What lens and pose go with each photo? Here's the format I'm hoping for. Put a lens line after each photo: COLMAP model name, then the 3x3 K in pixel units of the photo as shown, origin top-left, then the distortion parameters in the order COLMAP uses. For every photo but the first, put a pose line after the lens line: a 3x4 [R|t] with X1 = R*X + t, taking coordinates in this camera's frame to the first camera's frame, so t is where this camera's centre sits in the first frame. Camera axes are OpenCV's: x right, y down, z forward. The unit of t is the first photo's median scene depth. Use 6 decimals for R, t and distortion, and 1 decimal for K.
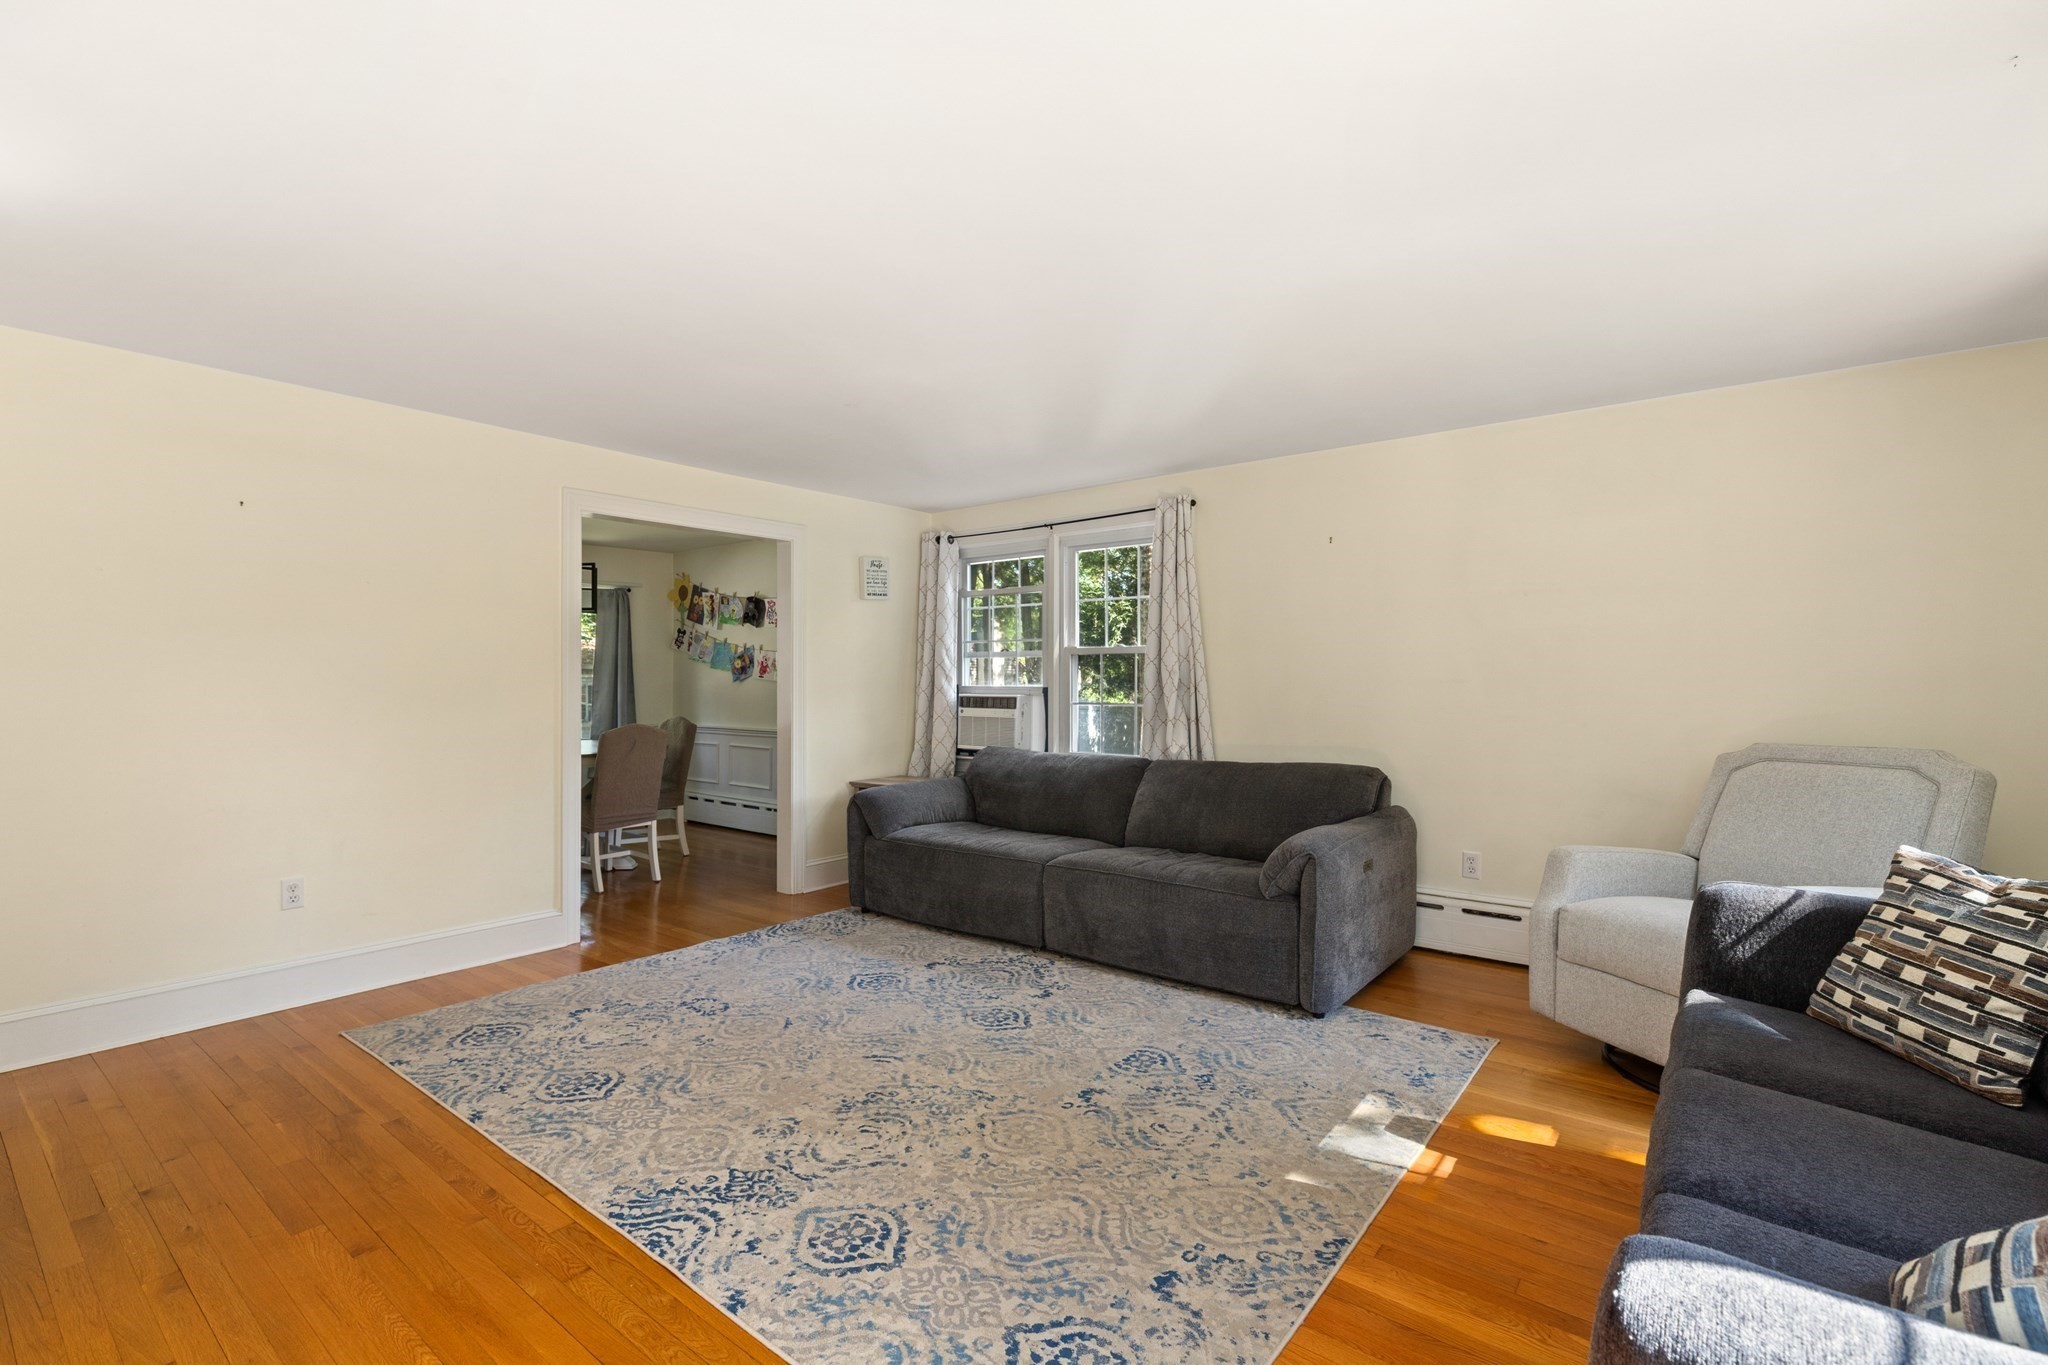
lens RADIAL K [[923.5, 0, 1023.2], [0, 923.5, 675.6], [0, 0, 1]] dist [0.005678, -0.000110]
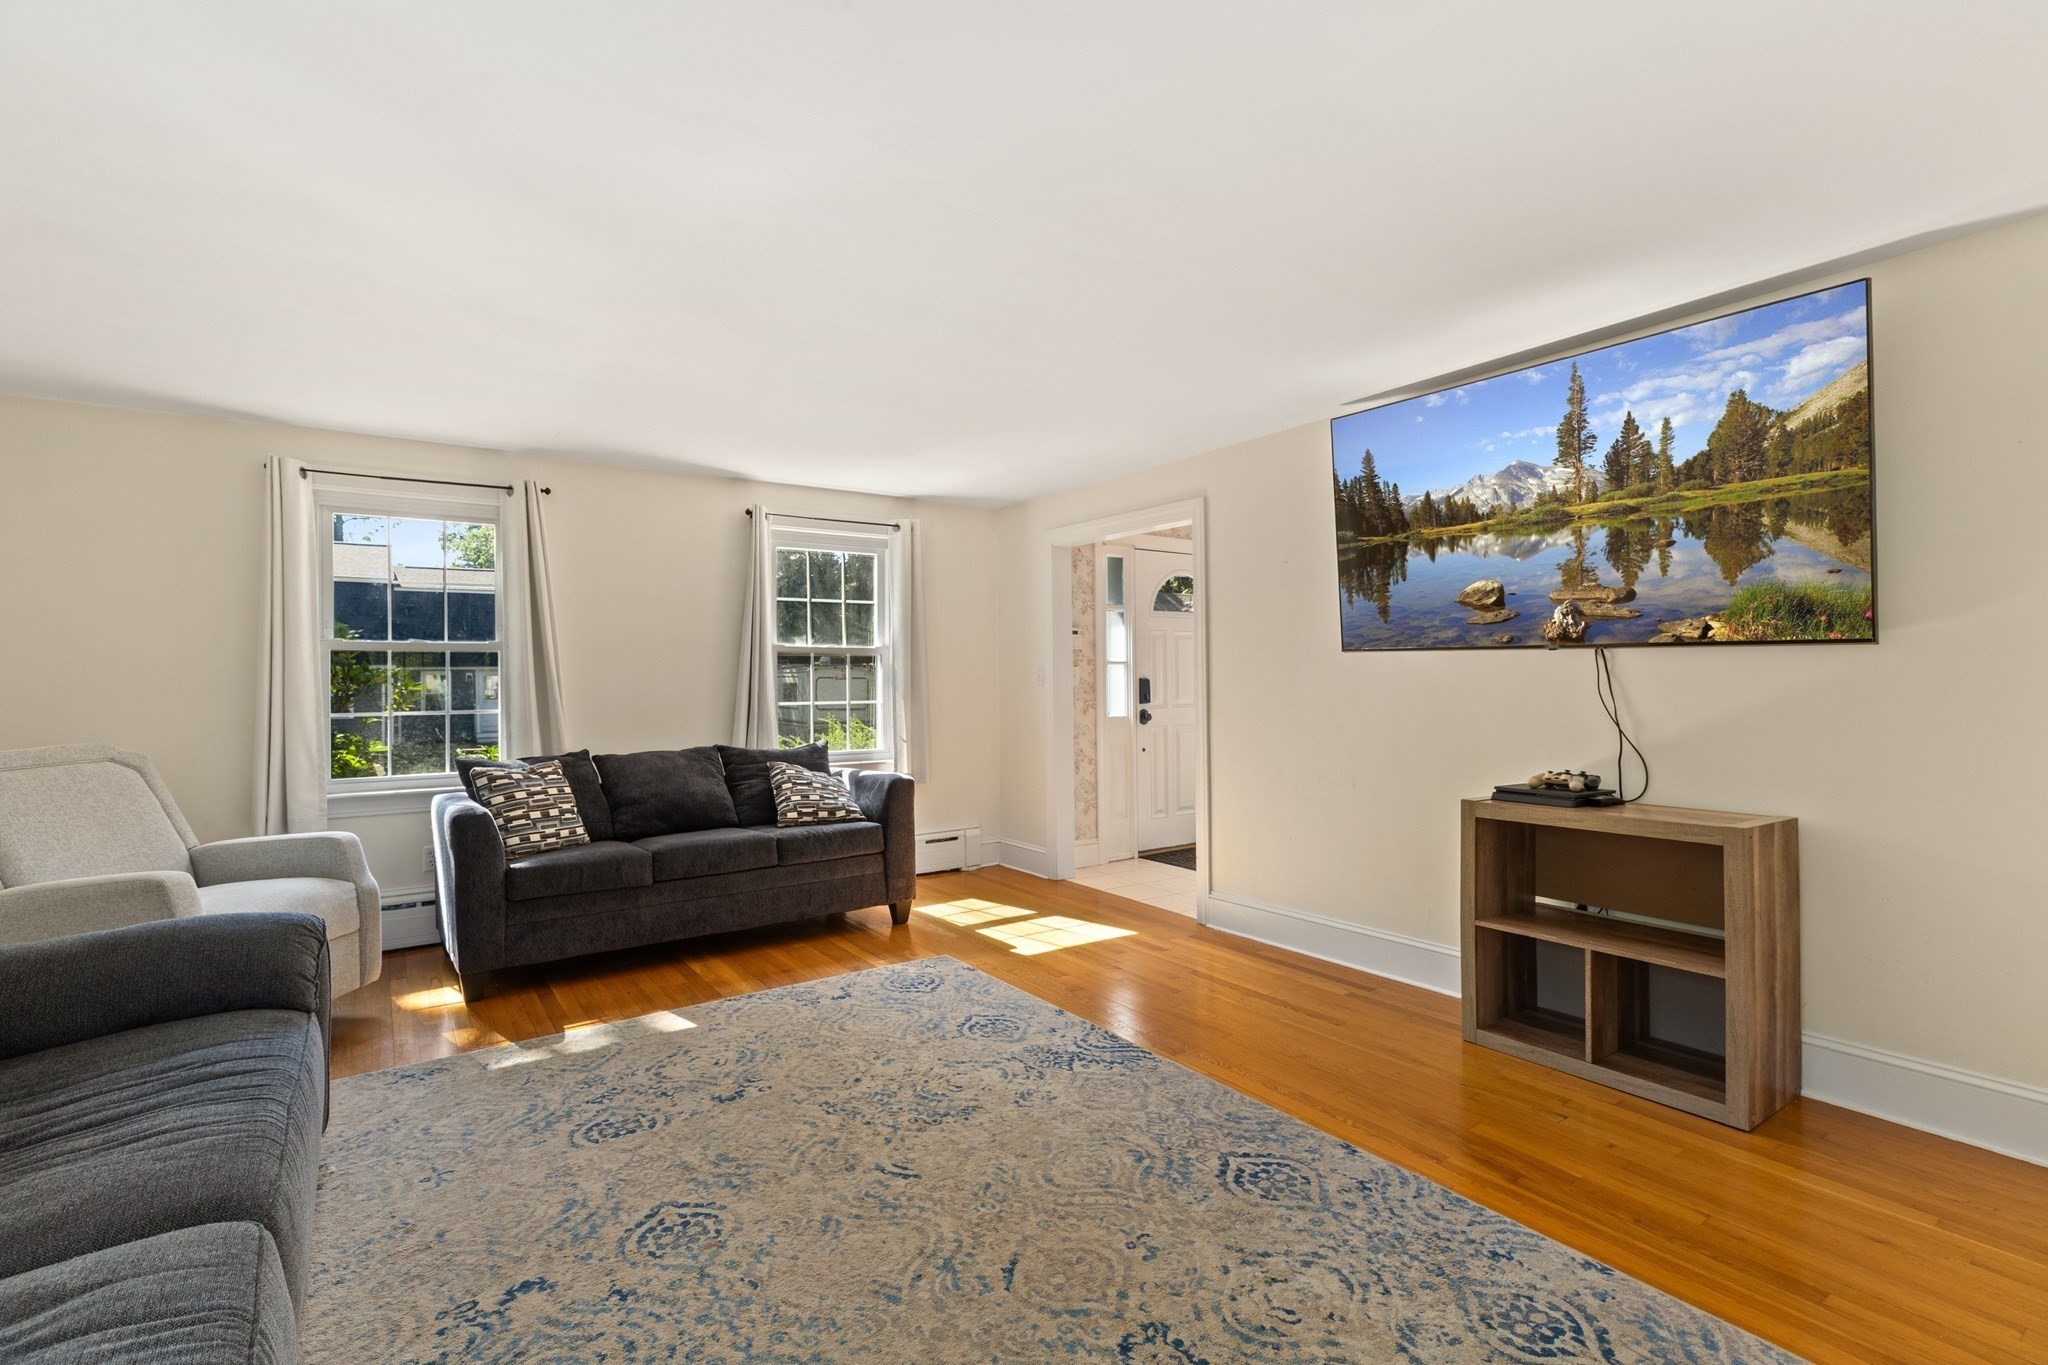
lens RADIAL K [[936.4, 0, 1021.9], [0, 936.4, 674.3], [0, 0, 1]] dist [0.001557, 0.000007]
pose [[-0.957120, 0.009800, 0.289526, -0.441741], [0.006485, 0.999902, -0.012408, 0.012210], [-0.289620, -0.009998, -0.957090, 1.585530]]
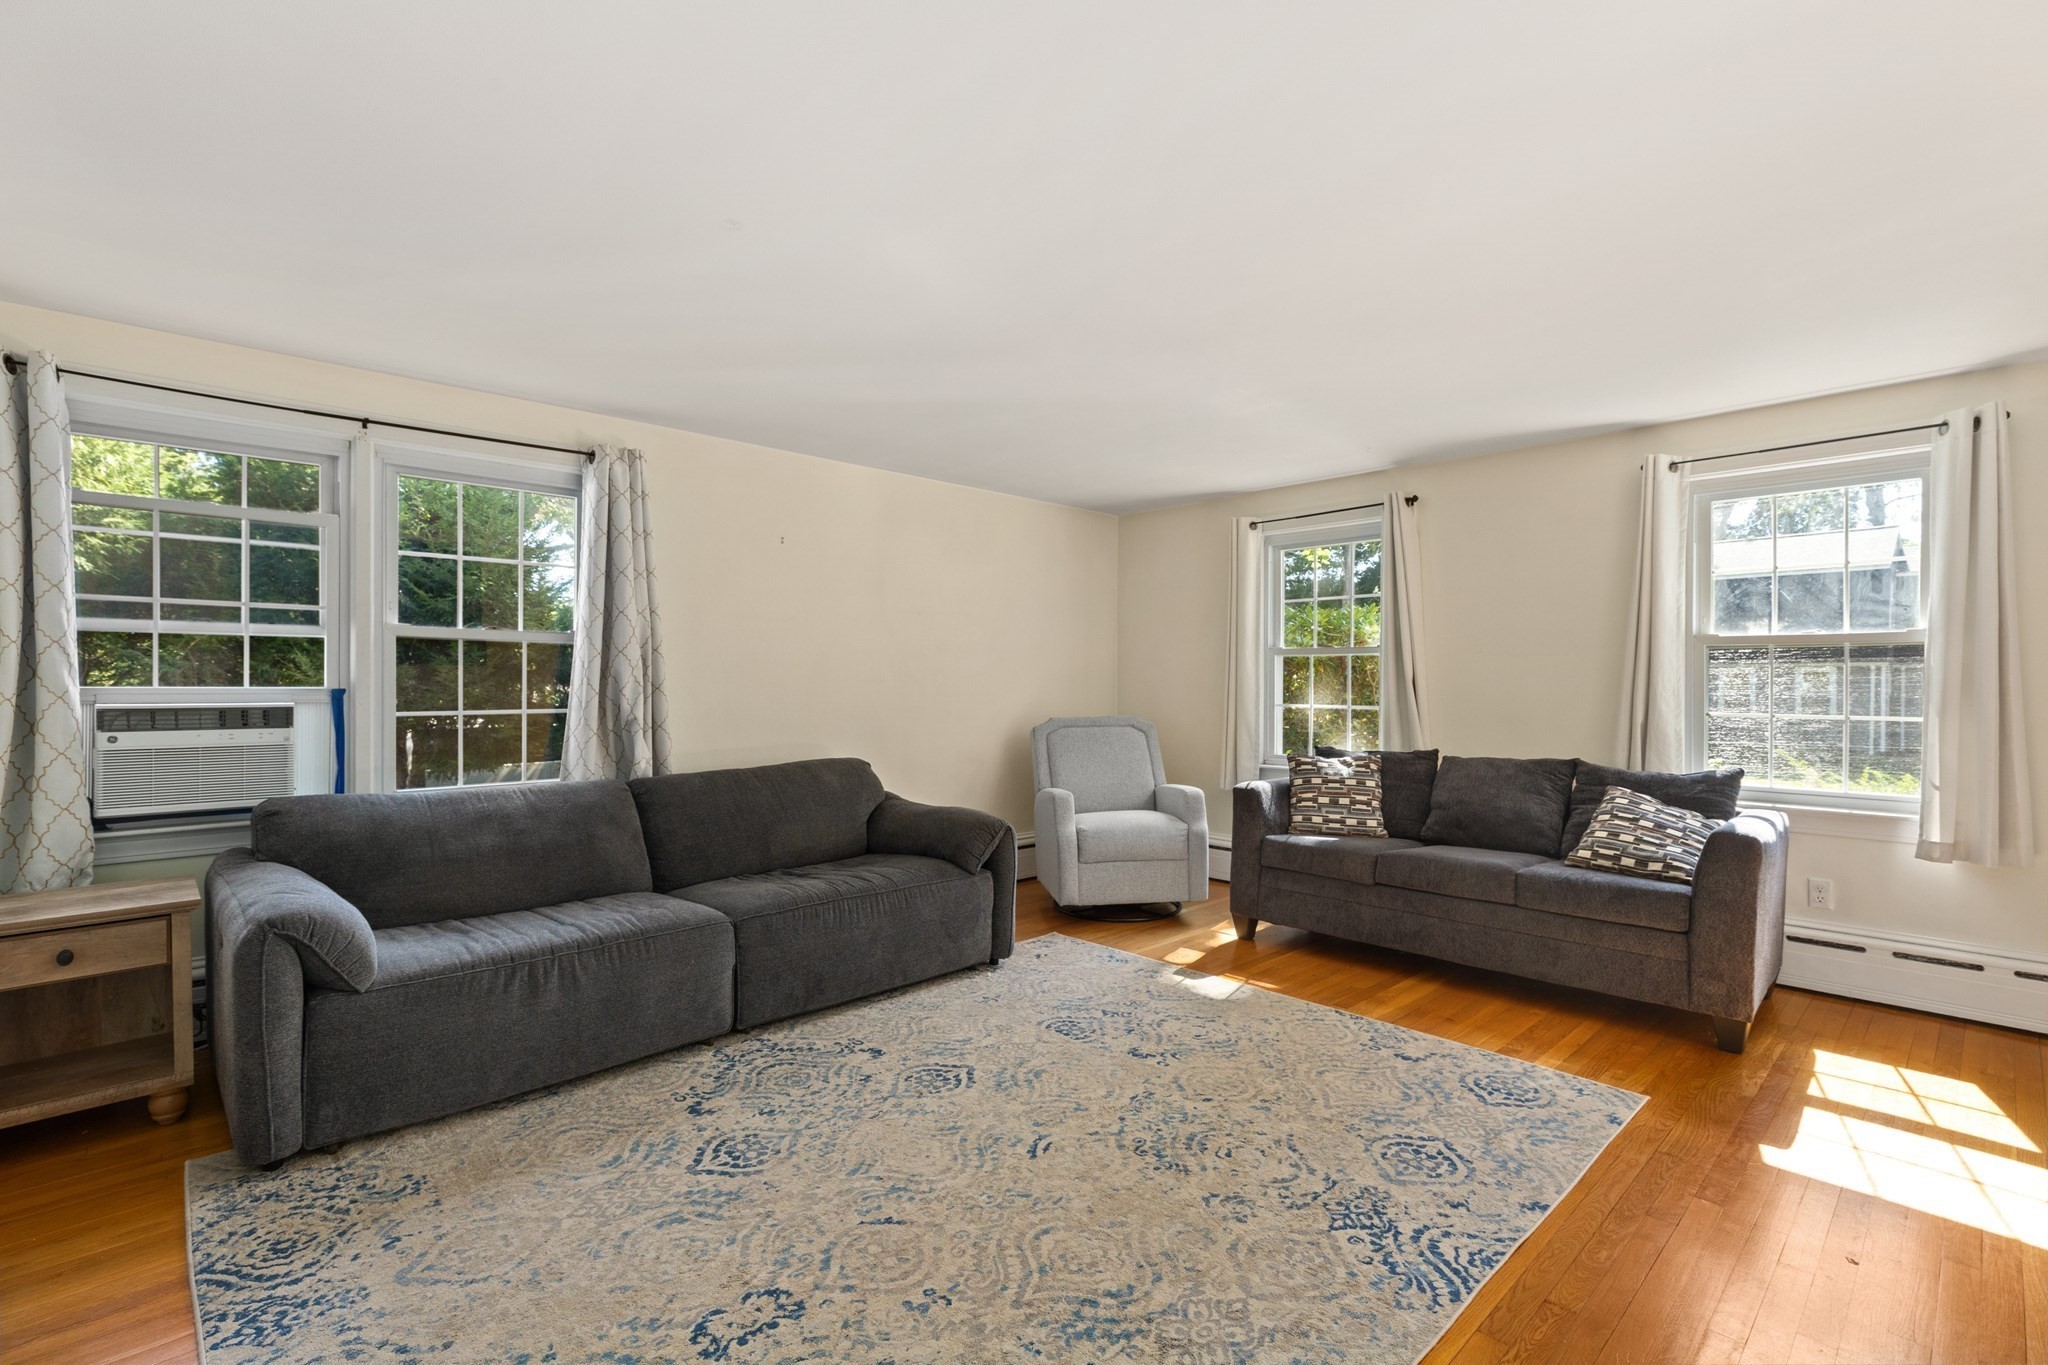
lens RADIAL K [[923.5, 0, 1023.2], [0, 923.5, 675.6], [0, 0, 1]] dist [0.005678, -0.000110]
pose [[0.138825, 0.005636, 0.990301, -0.886211], [-0.009884, 0.999942, -0.004305, 0.004278], [-0.990268, -0.009190, 0.138872, 0.836328]]
